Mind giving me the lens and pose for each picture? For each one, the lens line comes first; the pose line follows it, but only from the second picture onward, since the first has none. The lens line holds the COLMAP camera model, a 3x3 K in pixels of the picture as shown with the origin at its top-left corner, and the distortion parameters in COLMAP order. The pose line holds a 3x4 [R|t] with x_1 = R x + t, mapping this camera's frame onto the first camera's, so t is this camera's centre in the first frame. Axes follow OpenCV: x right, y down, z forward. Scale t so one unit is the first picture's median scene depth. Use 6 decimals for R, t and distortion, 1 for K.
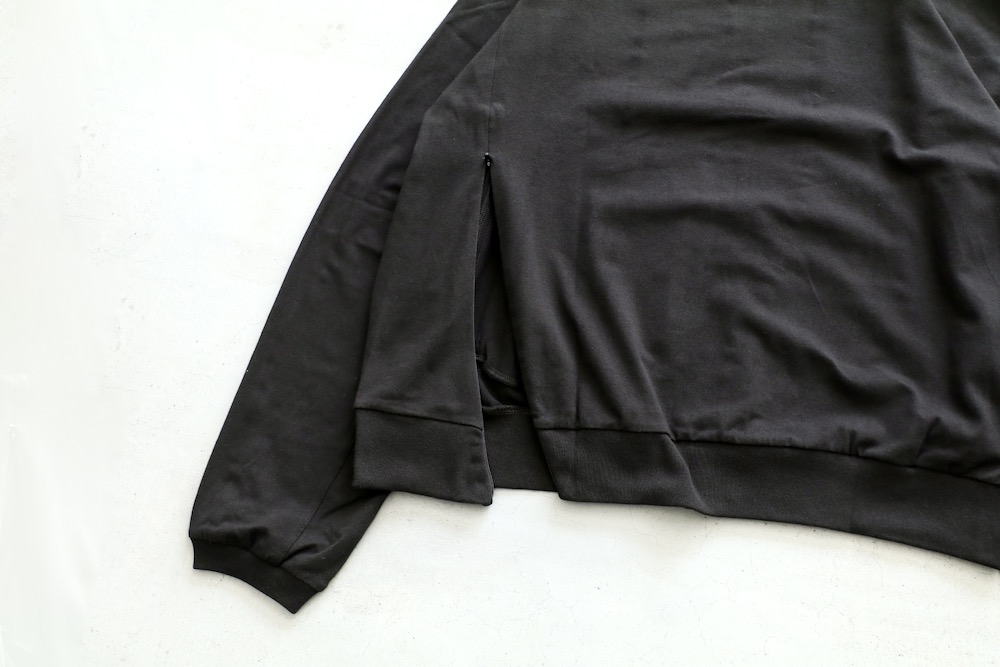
lens RADIAL K [[1152.5, 0, 492.1], [0, 1152.5, 333.5], [0, 0, 1]] dist [-0.097429, 0.000000]
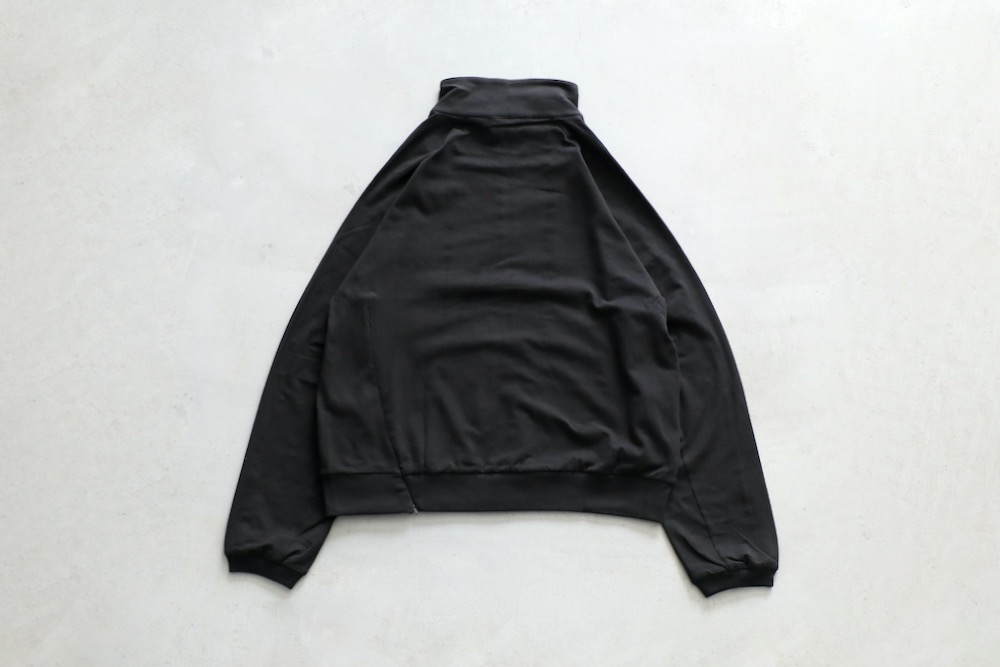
lens RADIAL K [[1152.5, 0, 504.9], [0, 1152.5, 329.2], [0, 0, 1]] dist [-0.097429, 0.000000]
pose [[0.982934, -0.083296, 0.164019, -0.094771], [0.090004, 0.995365, -0.033888, -0.069715], [-0.160436, 0.048072, 0.985875, -0.812024]]
